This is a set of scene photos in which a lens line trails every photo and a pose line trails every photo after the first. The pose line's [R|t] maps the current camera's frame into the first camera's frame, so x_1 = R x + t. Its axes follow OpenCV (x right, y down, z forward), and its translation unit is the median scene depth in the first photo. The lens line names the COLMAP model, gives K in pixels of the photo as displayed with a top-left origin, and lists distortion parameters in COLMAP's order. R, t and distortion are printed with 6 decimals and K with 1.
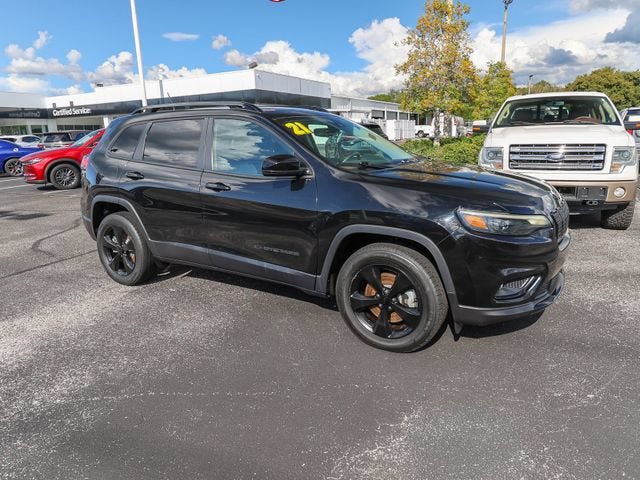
lens RADIAL K [[471.5, 0, 320.0], [0, 471.5, 240.0], [0, 0, 1]] dist [0.013305, -0.001476]
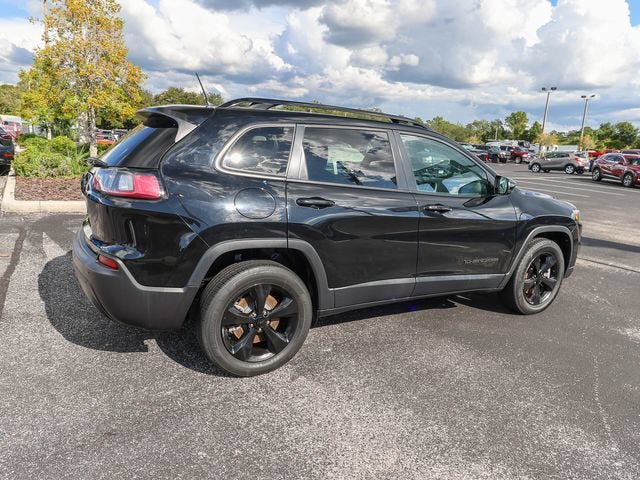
lens RADIAL K [[456.8, 0, 332.8], [0, 456.8, 240.3], [0, 0, 1]] dist [0.005523, -0.006104]
pose [[0.420055, -0.134218, 0.897519, -0.197233], [0.134858, 0.987254, 0.084521, -0.026897], [-0.897423, 0.085534, 0.432801, 0.138700]]
